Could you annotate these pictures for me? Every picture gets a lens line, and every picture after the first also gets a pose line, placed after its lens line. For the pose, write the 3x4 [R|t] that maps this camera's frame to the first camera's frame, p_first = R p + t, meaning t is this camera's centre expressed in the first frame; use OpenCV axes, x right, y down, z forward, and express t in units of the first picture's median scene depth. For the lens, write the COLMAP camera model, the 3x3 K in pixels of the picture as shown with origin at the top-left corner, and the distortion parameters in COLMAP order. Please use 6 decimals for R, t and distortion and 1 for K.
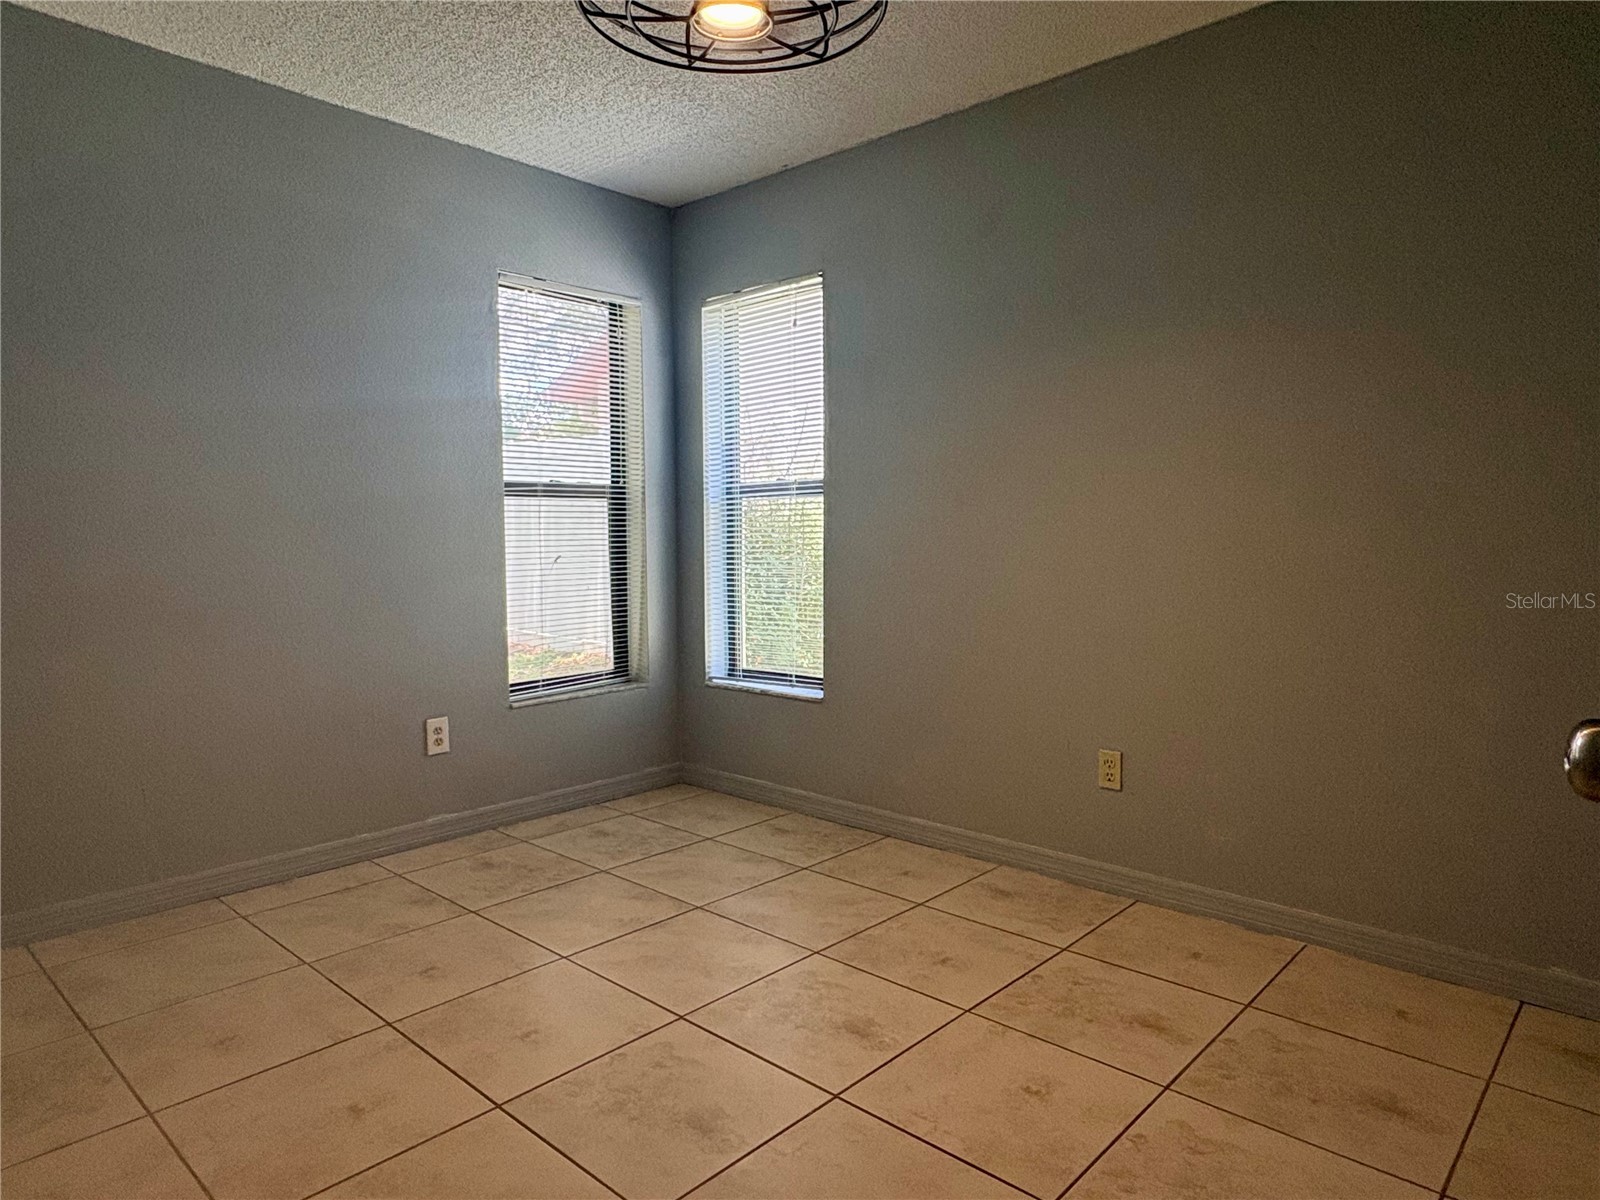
lens RADIAL K [[986.4, 0, 800.0], [0, 986.4, 600.0], [0, 0, 1]] dist [-0.001097, 0.001332]
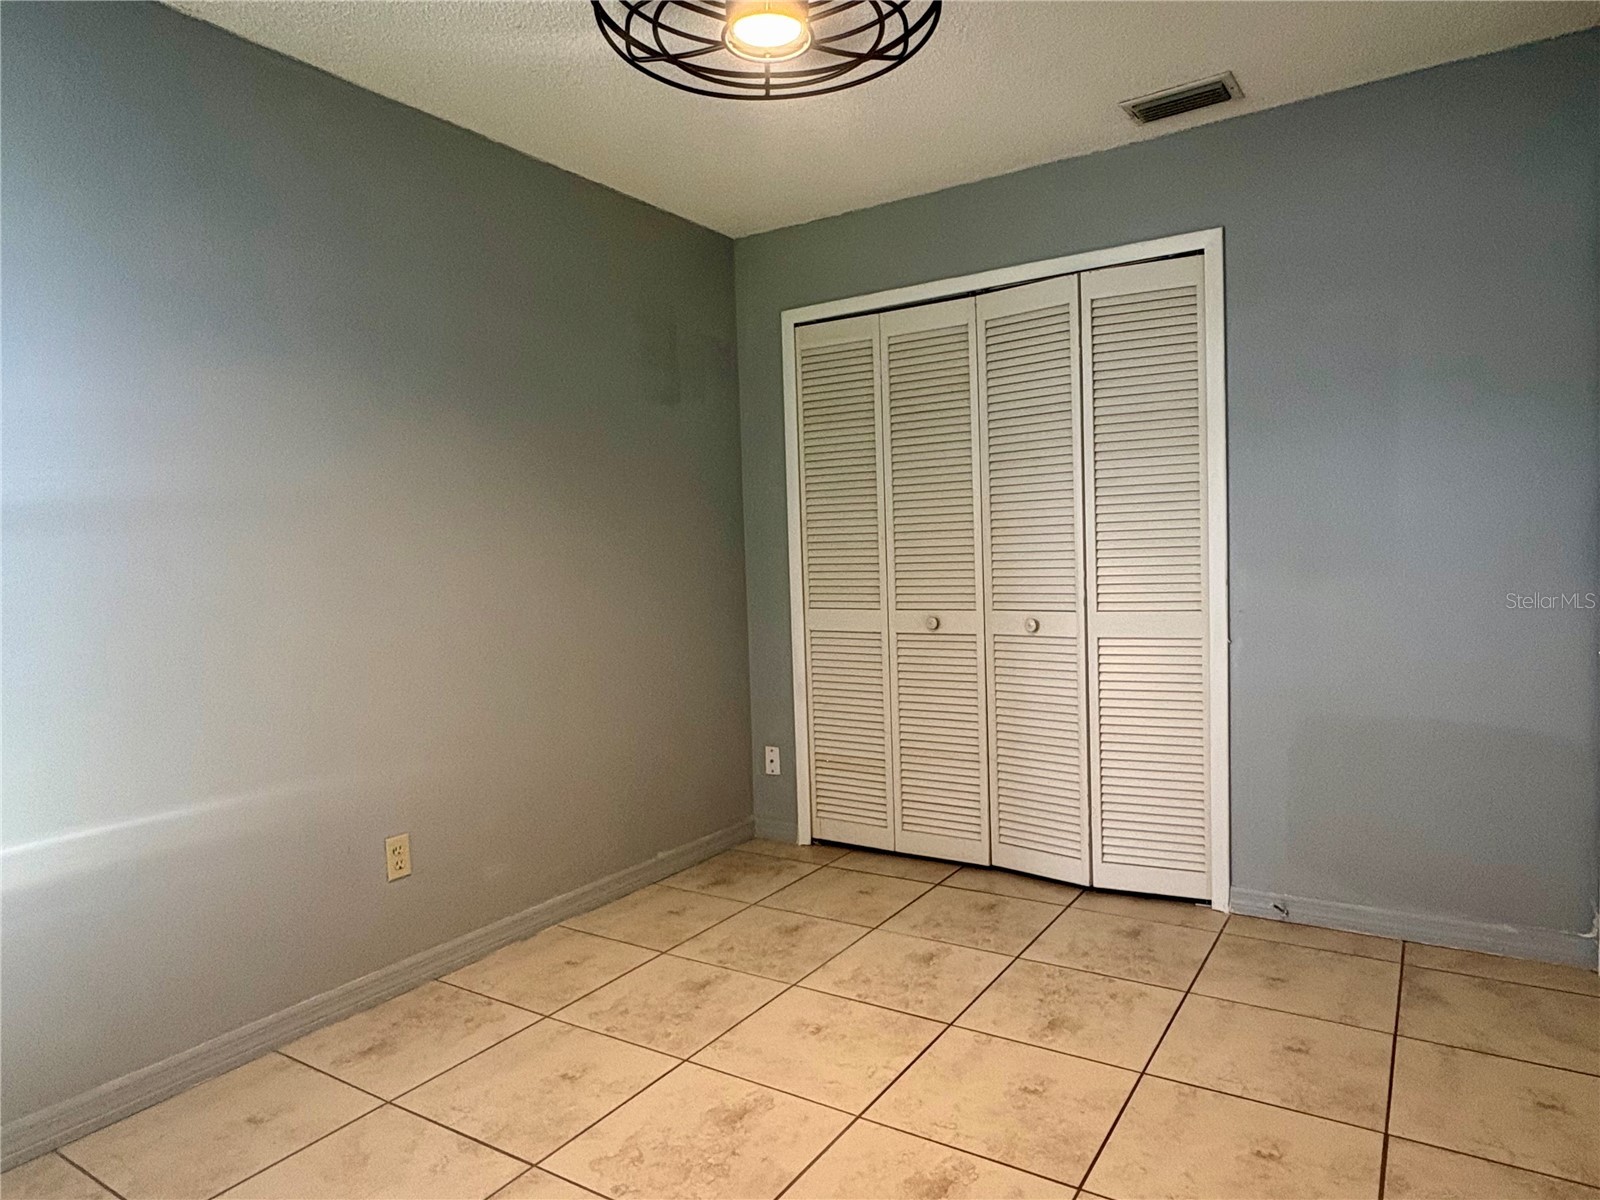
lens RADIAL K [[986.4, 0, 800.0], [0, 986.4, 600.0], [0, 0, 1]] dist [-0.001097, 0.001332]
pose [[-0.171689, -0.047881, 0.983987, -0.753839], [0.090145, 0.993864, 0.064090, -0.112198], [-0.981018, 0.099705, -0.166319, 0.876003]]
